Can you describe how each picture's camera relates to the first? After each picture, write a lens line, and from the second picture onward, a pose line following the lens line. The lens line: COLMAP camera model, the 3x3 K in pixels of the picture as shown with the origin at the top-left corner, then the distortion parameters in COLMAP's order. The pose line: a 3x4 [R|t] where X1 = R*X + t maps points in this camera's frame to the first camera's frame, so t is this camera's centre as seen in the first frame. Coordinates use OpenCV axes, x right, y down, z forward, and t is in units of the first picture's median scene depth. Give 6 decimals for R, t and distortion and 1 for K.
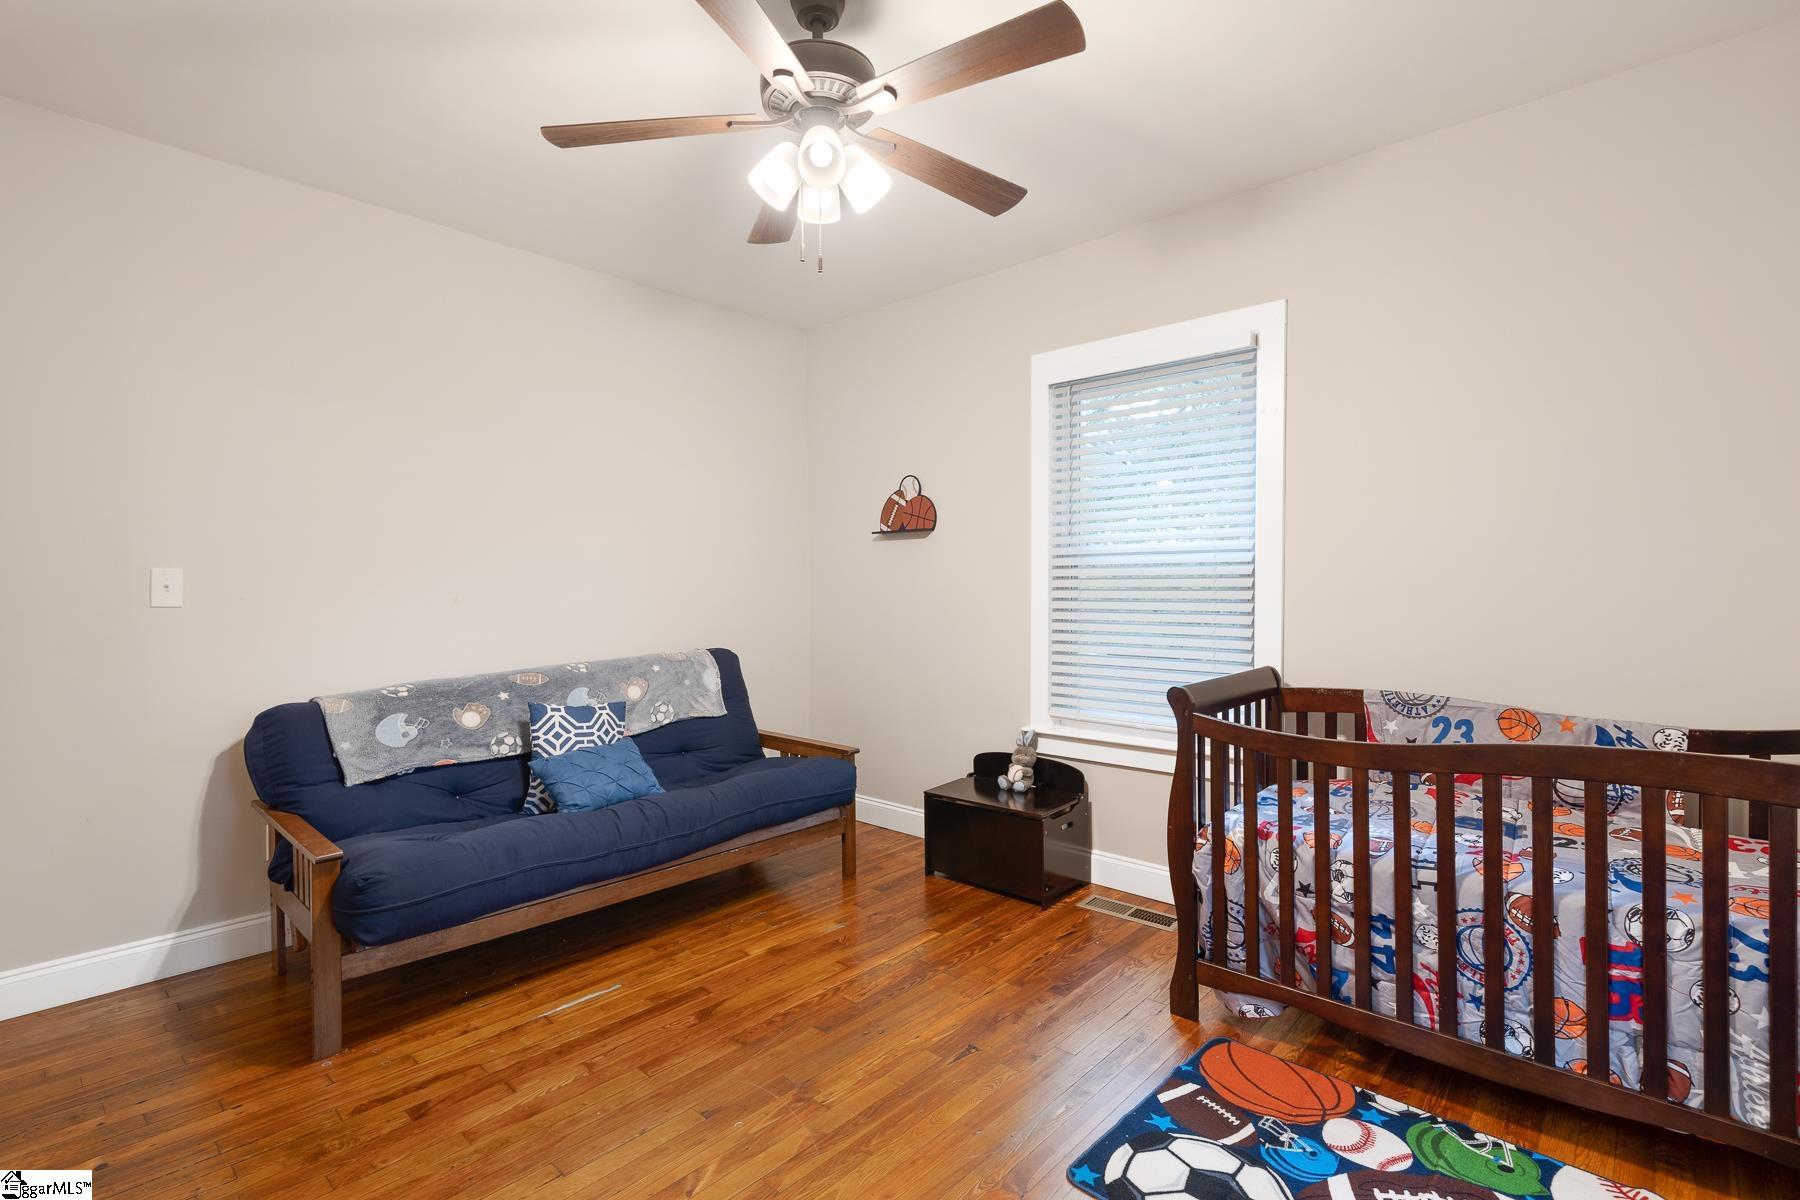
lens RADIAL K [[837.6, 0, 844.8], [0, 837.6, 590.6], [0, 0, 1]] dist [0.001755, 0.002008]
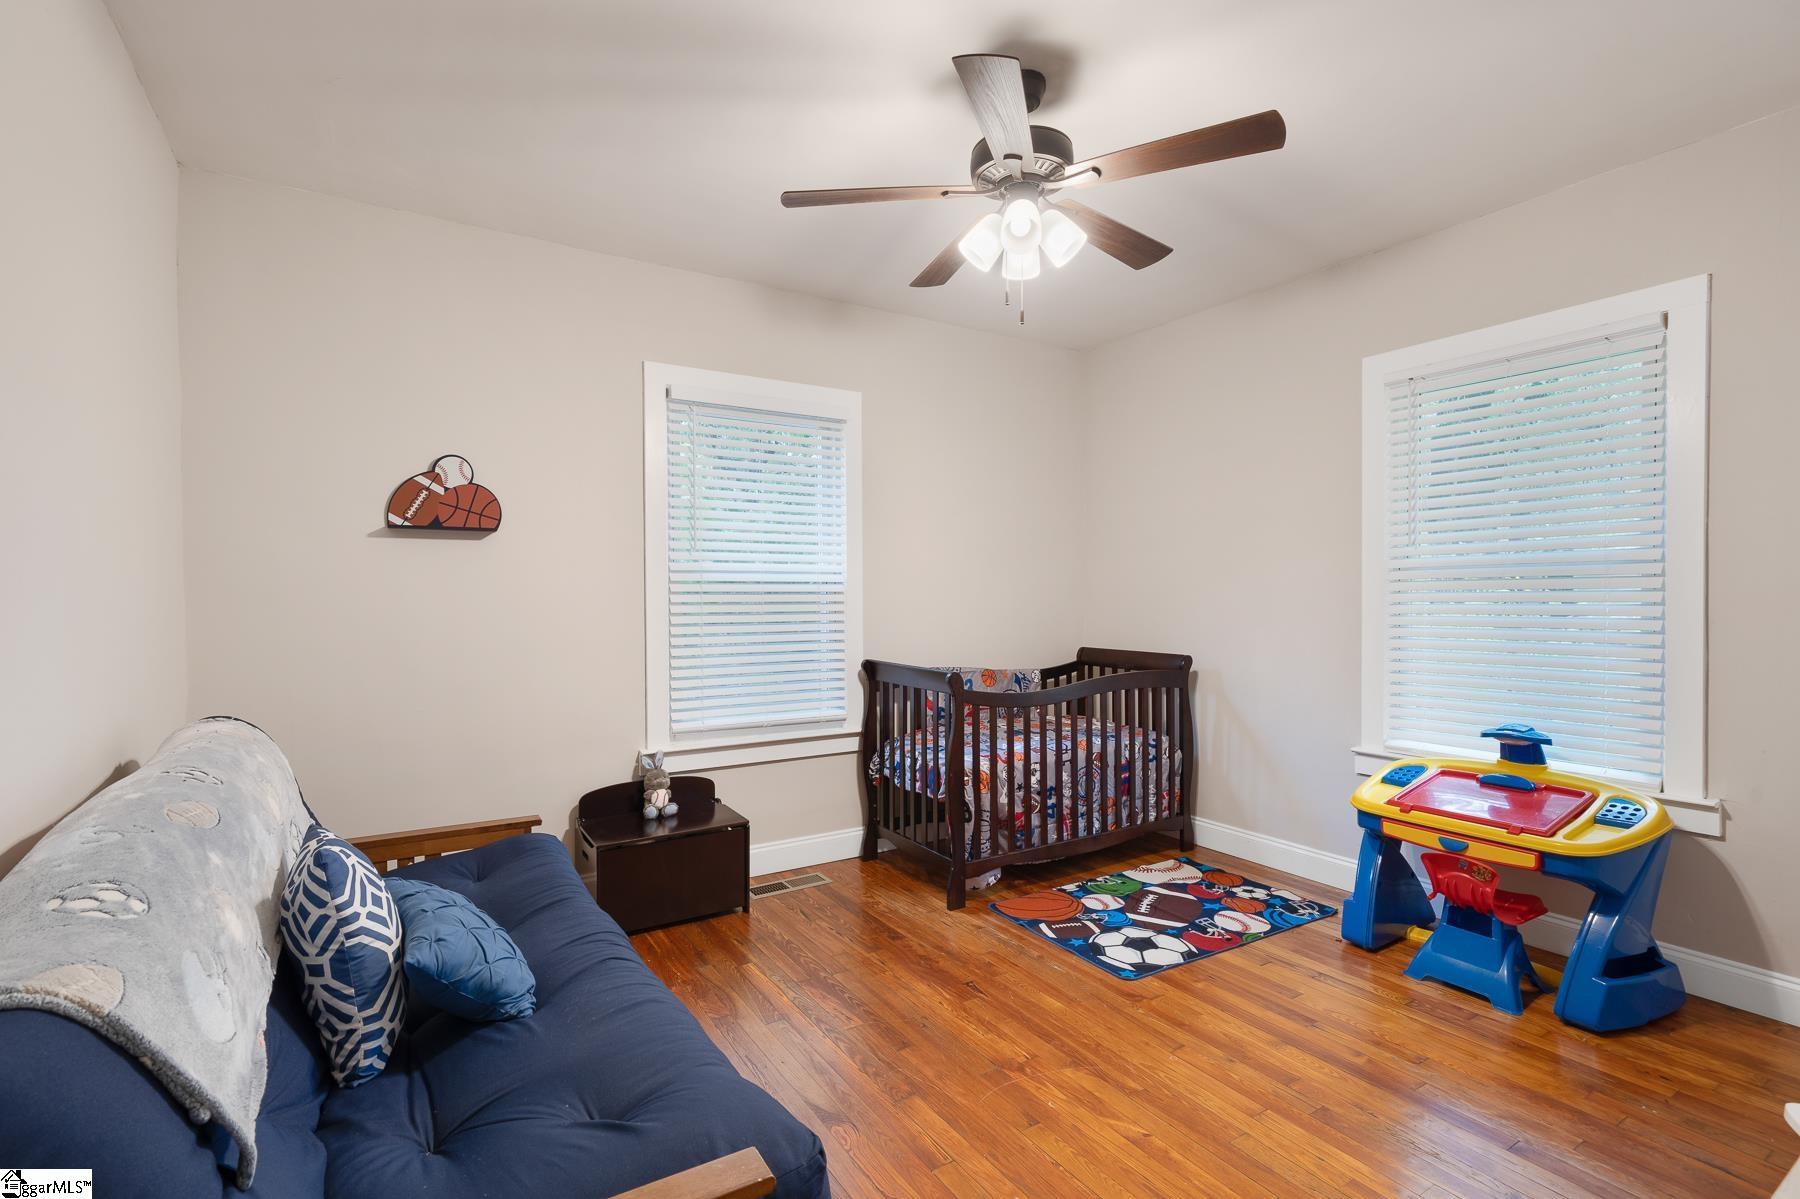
lens RADIAL K [[837.6, 0, 913.1], [0, 837.6, 599.6], [0, 0, 1]] dist [0.001755, 0.002008]
pose [[0.235515, 0.003133, 0.971866, -1.105920], [0.010005, 0.999934, -0.005648, 0.001450], [-0.971819, 0.011054, 0.235468, 0.841915]]
